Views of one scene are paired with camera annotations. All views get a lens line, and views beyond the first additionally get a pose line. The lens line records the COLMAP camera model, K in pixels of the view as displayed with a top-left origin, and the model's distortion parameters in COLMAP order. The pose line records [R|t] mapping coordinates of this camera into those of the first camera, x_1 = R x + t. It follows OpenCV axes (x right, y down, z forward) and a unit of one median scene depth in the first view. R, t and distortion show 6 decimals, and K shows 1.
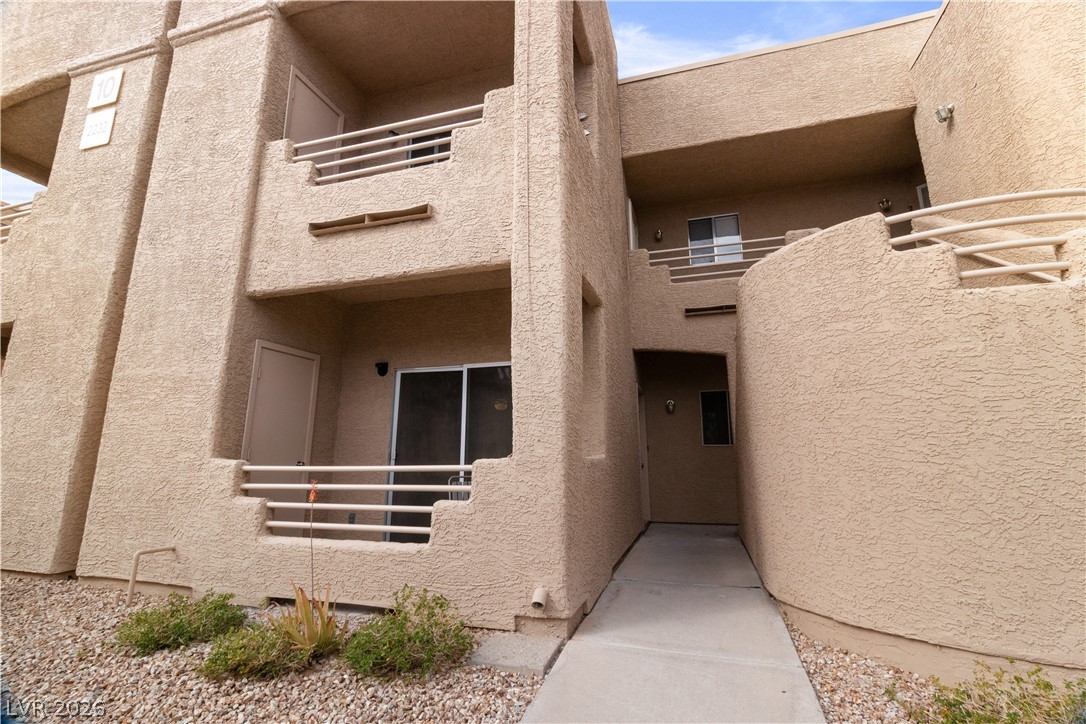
lens RADIAL K [[498.6, 0, 546.4], [0, 498.6, 346.2], [0, 0, 1]] dist [0.000983, 0.000447]
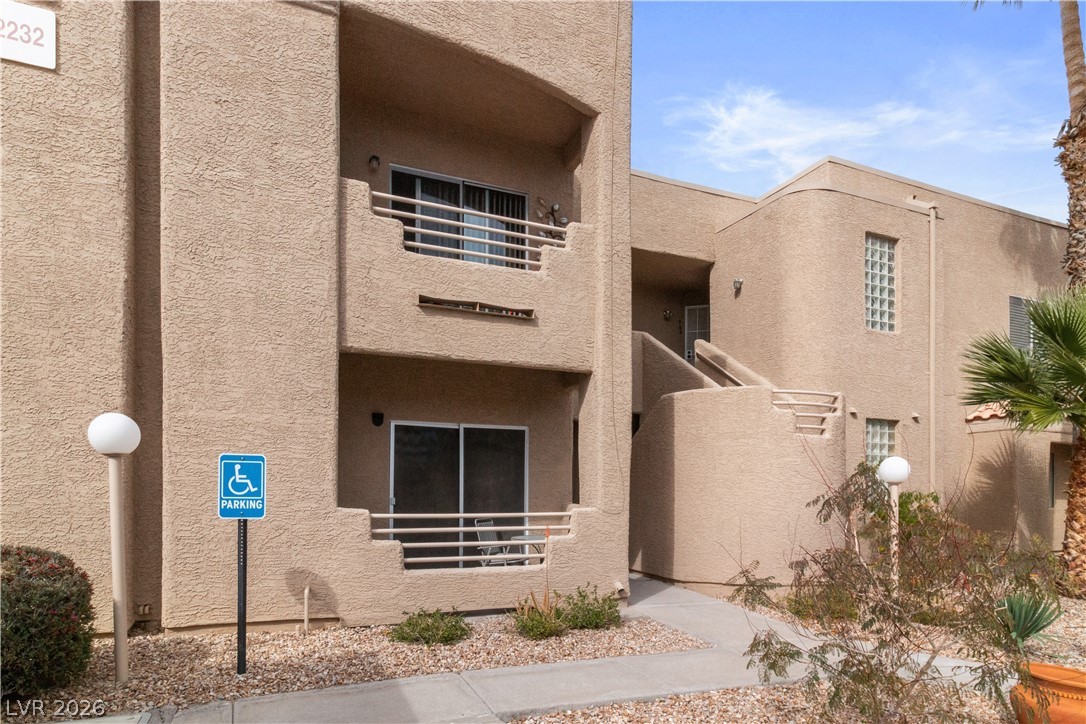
lens RADIAL K [[641.5, 0, 549.0], [0, 641.5, 497.6], [0, 0, 1]] dist [-0.001962, -0.000613]
pose [[0.762595, 0.006838, 0.646840, -1.264992], [-0.148956, 0.974929, 0.165305, -0.098375], [-0.629493, -0.222411, 0.744495, -0.332290]]
